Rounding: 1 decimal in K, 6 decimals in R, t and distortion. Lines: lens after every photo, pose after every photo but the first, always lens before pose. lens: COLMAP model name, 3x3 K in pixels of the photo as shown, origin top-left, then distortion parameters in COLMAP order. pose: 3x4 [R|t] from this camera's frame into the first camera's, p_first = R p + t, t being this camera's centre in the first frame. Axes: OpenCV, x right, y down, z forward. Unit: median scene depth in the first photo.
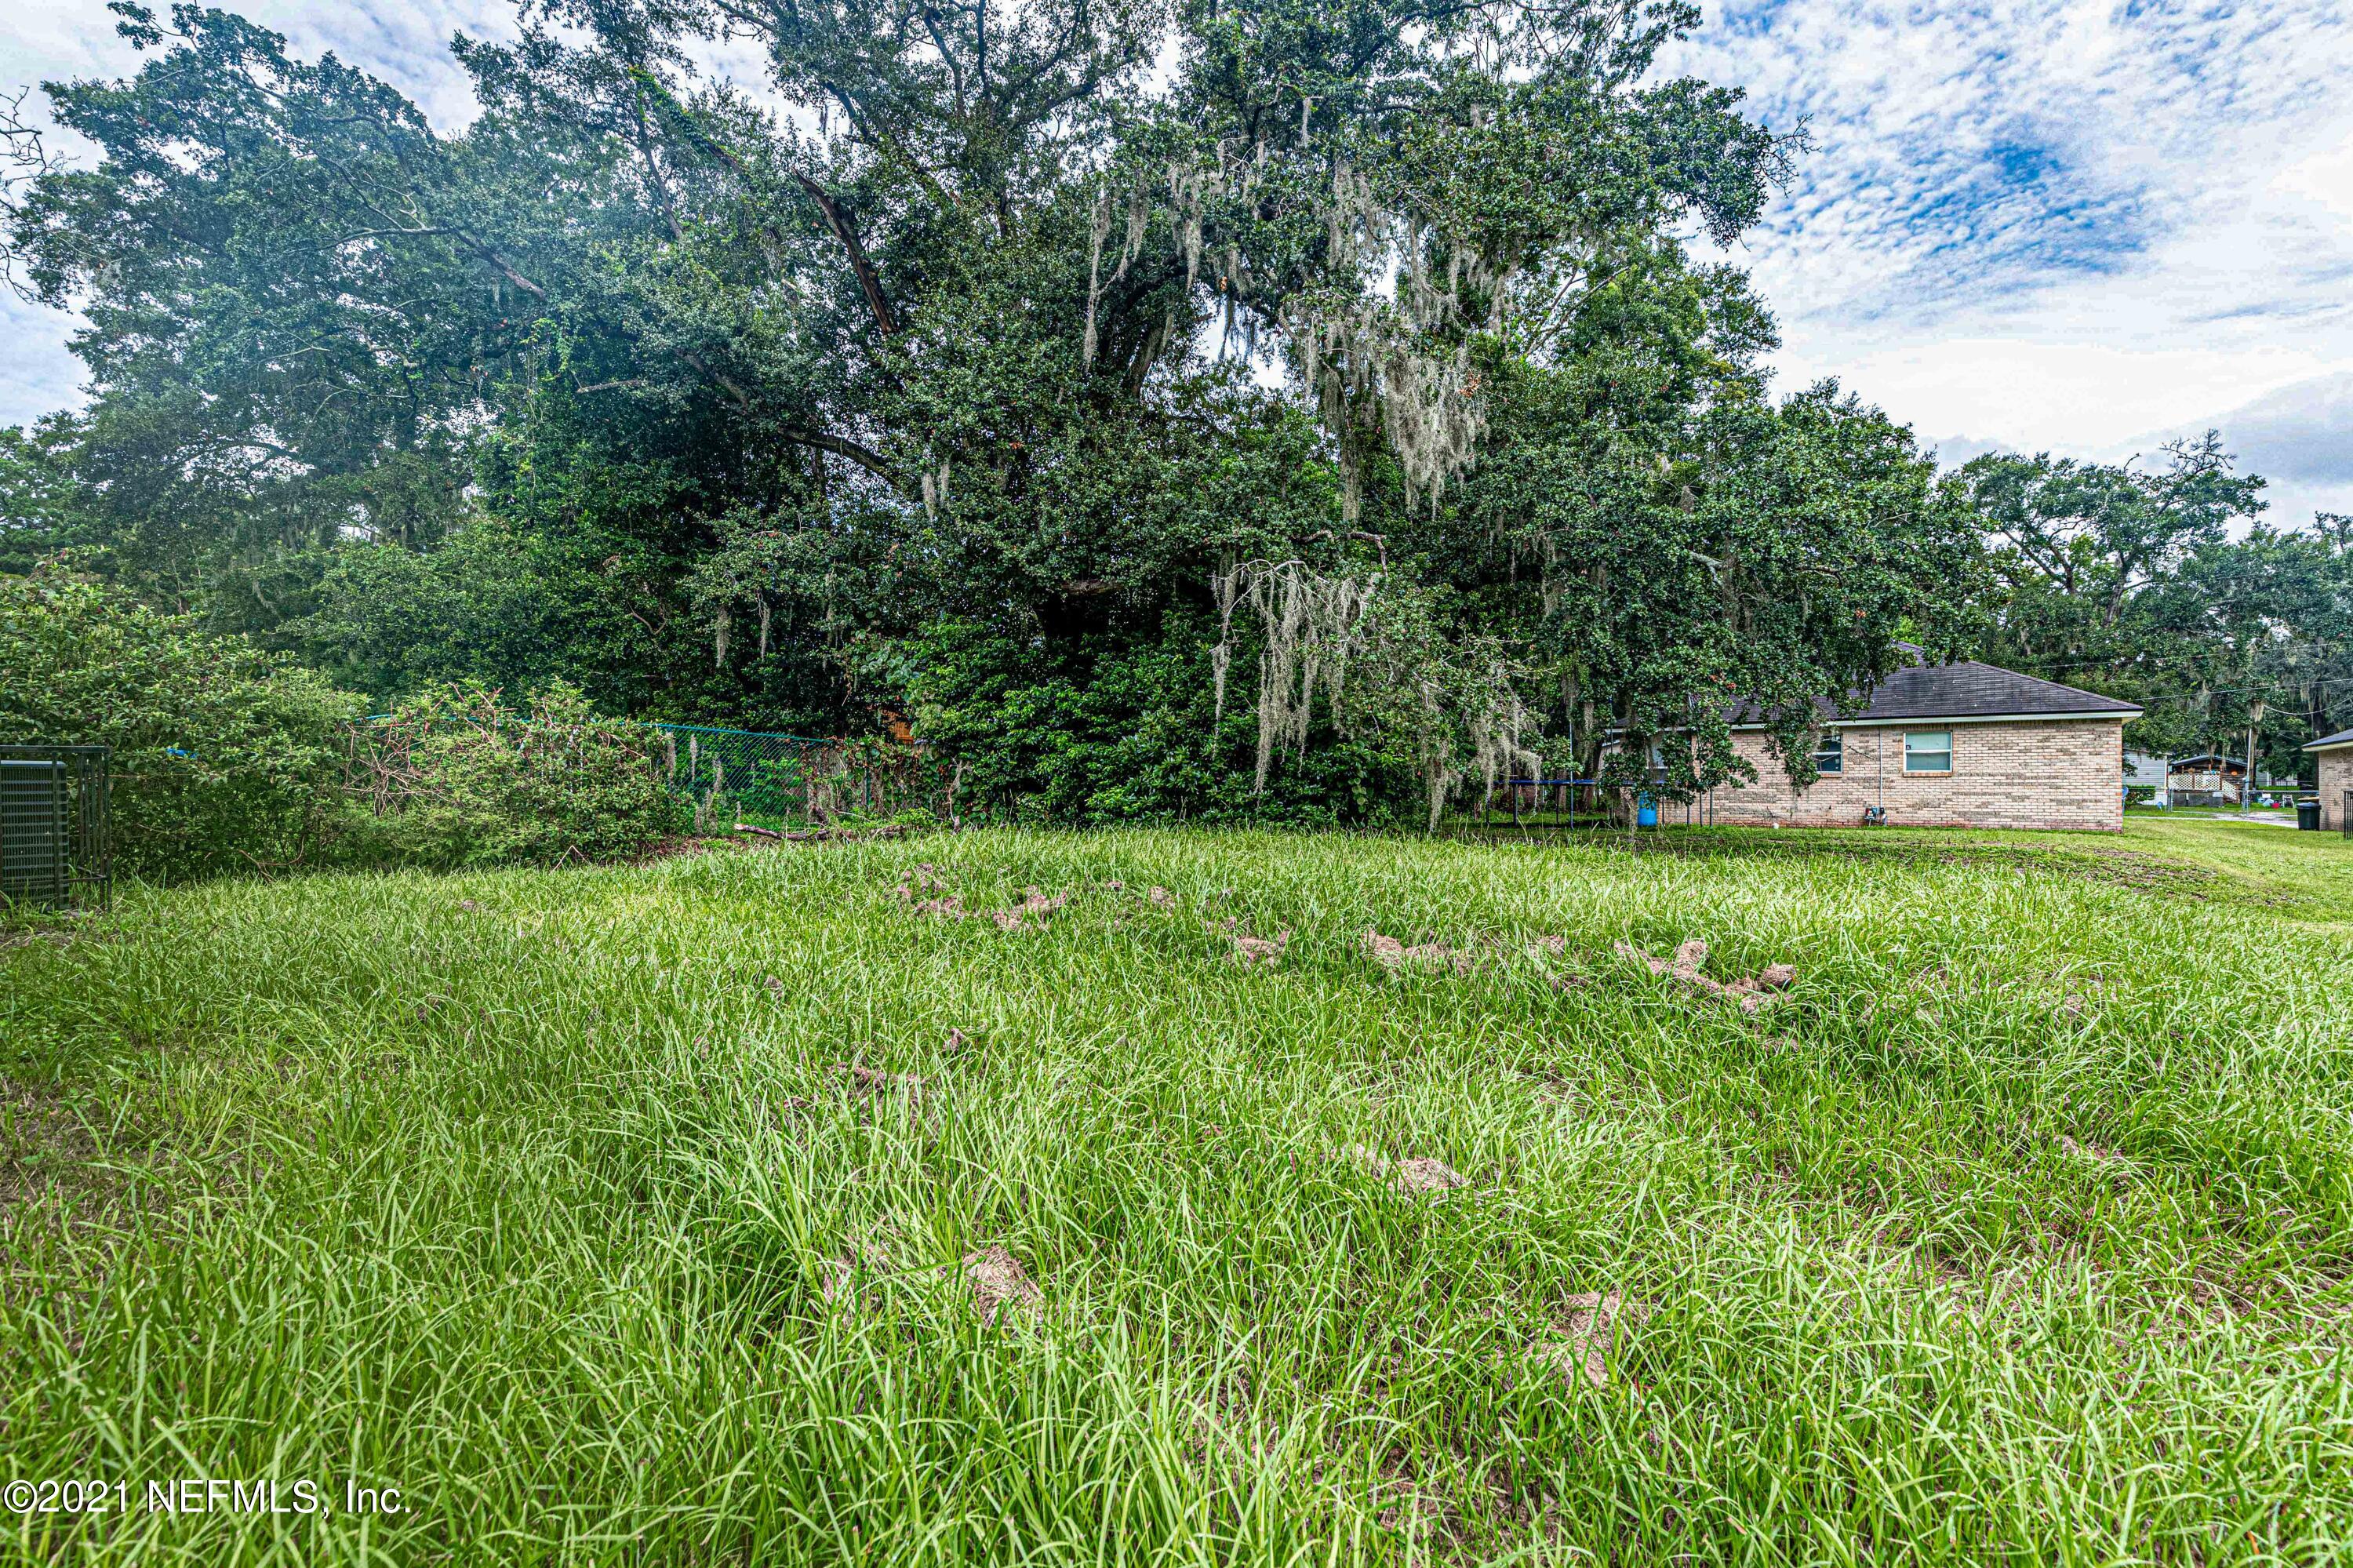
lens RADIAL K [[1065.3, 0, 1179.3], [0, 1065.3, 783.0], [0, 0, 1]] dist [0.010278, -0.002224]
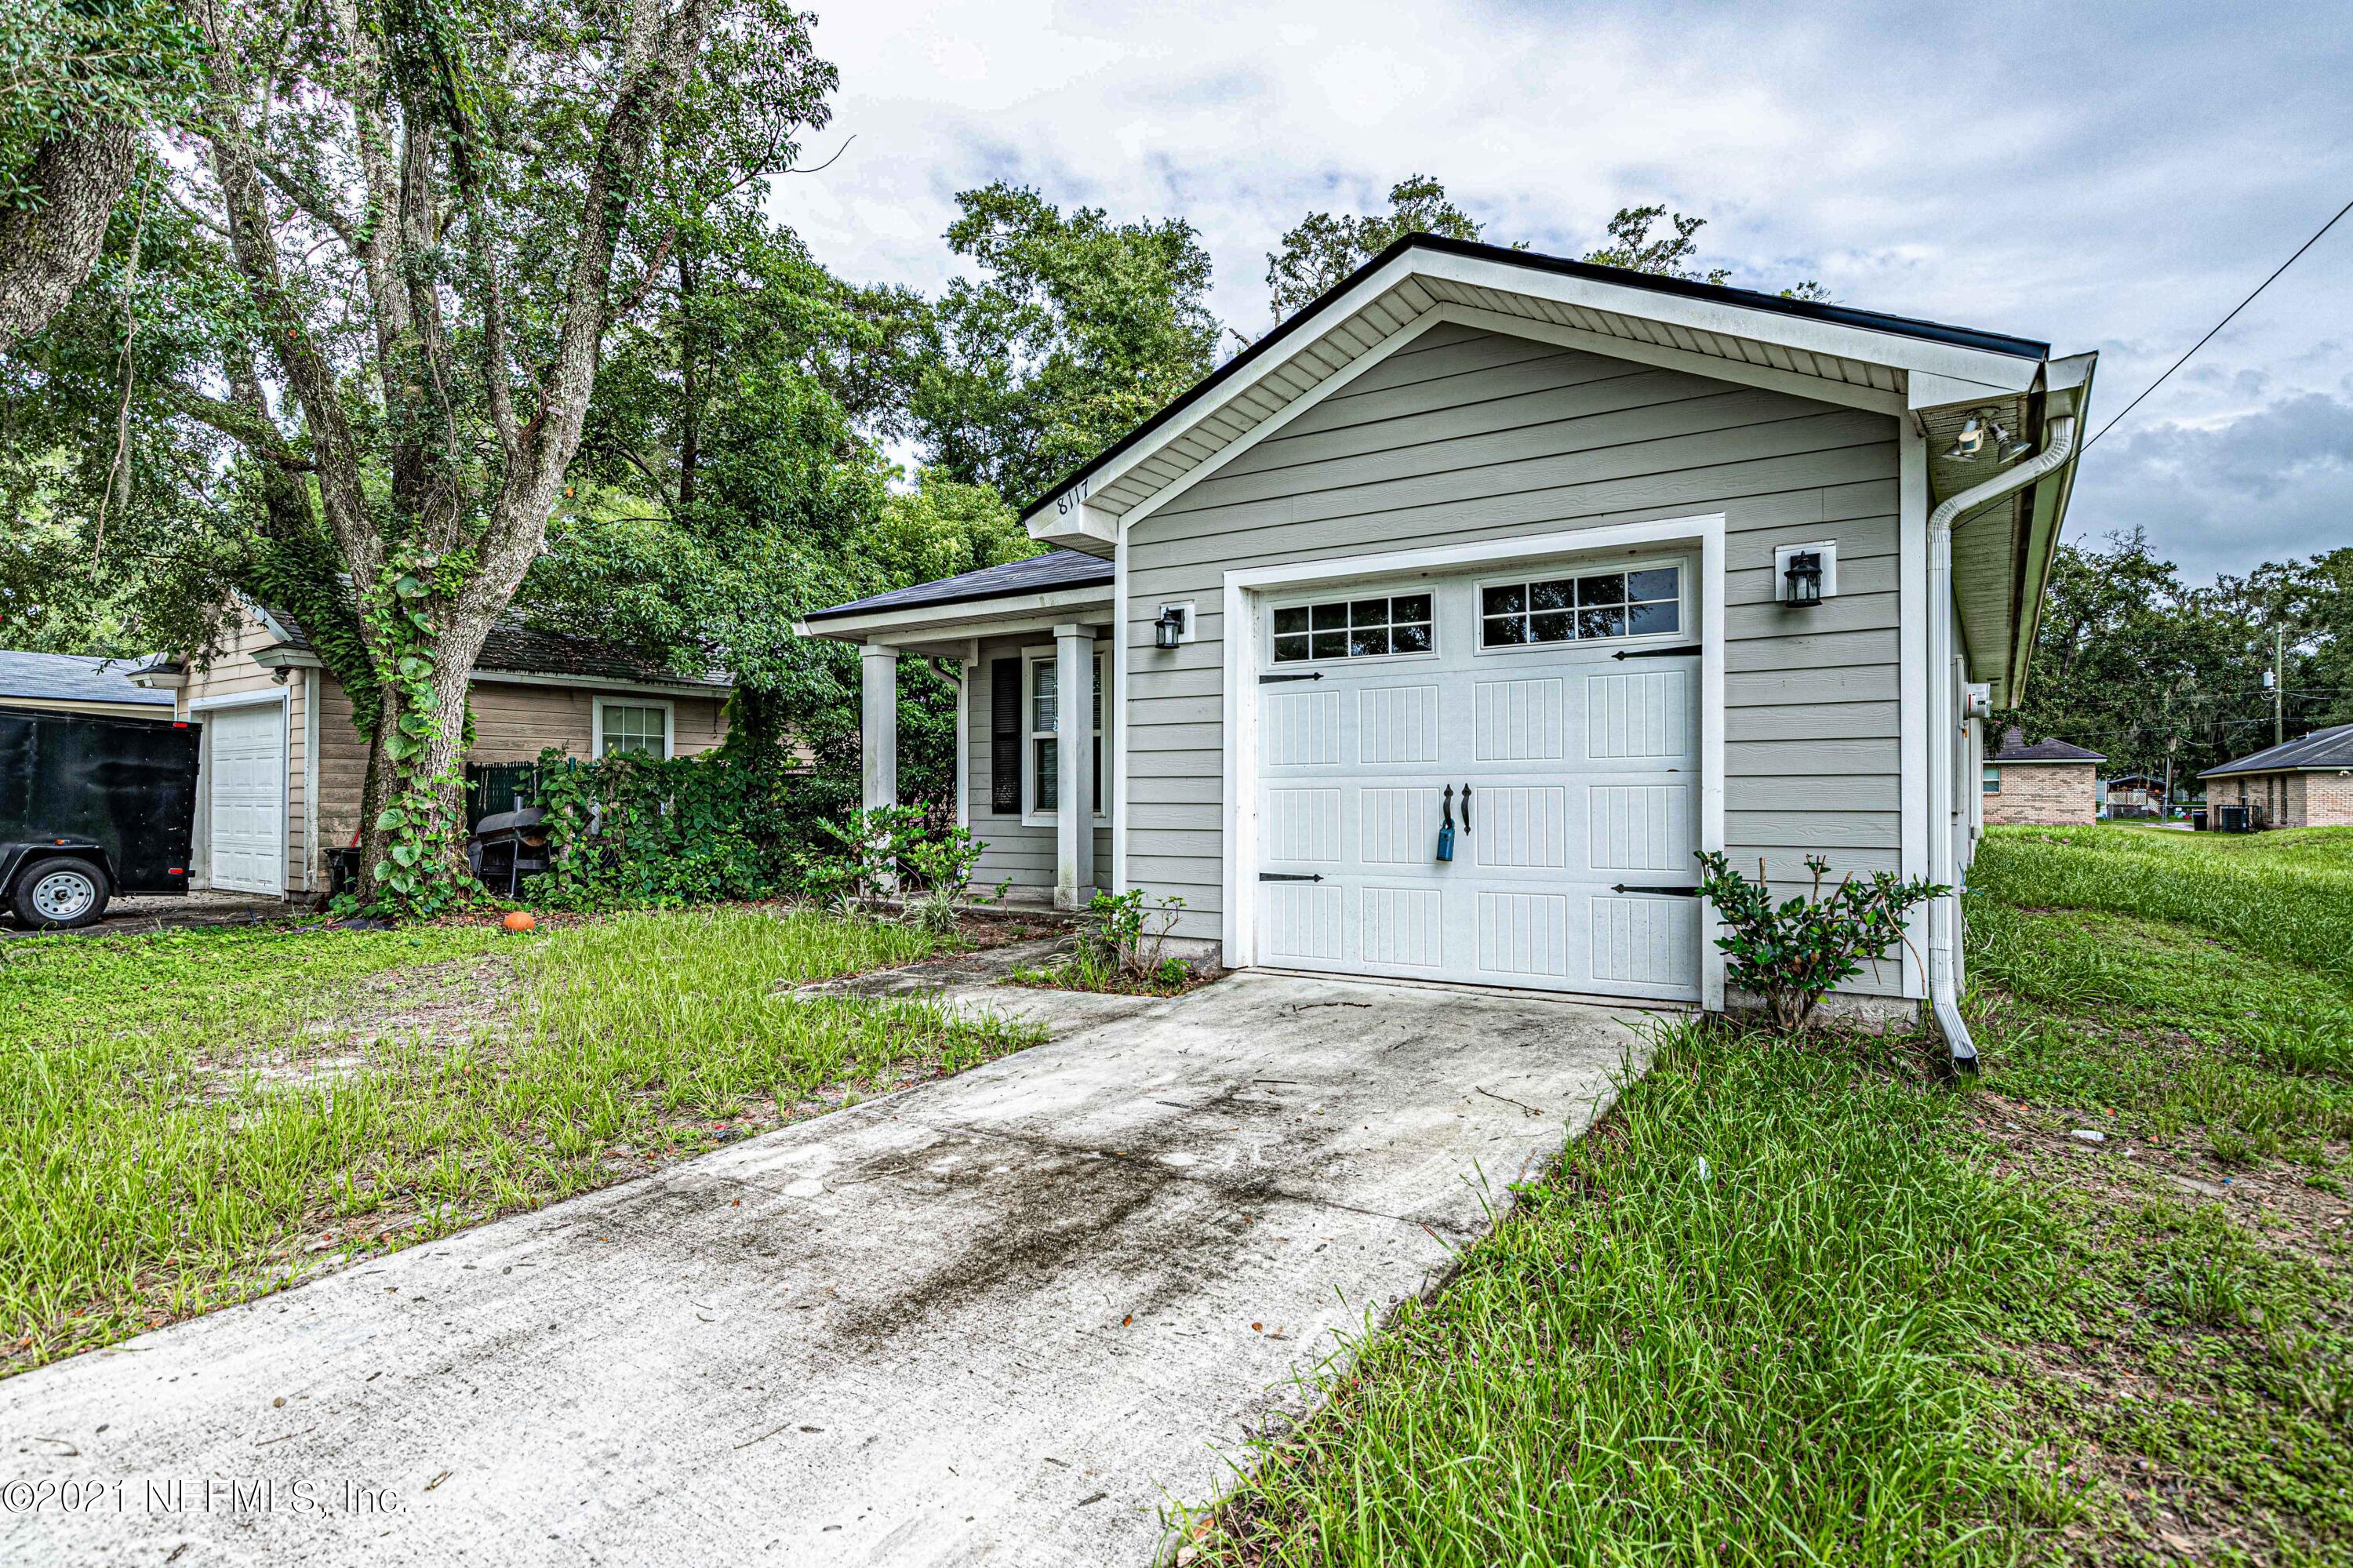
lens RADIAL K [[1225.3, 0, 1165.9], [0, 1225.3, 784.6], [0, 0, 1]] dist [-0.001620, 0.000378]
pose [[0.995467, 0.003755, 0.095034, -0.319703], [-0.002961, 0.999960, -0.008491, -0.001587], [-0.095062, 0.008171, 0.995438, -0.328195]]
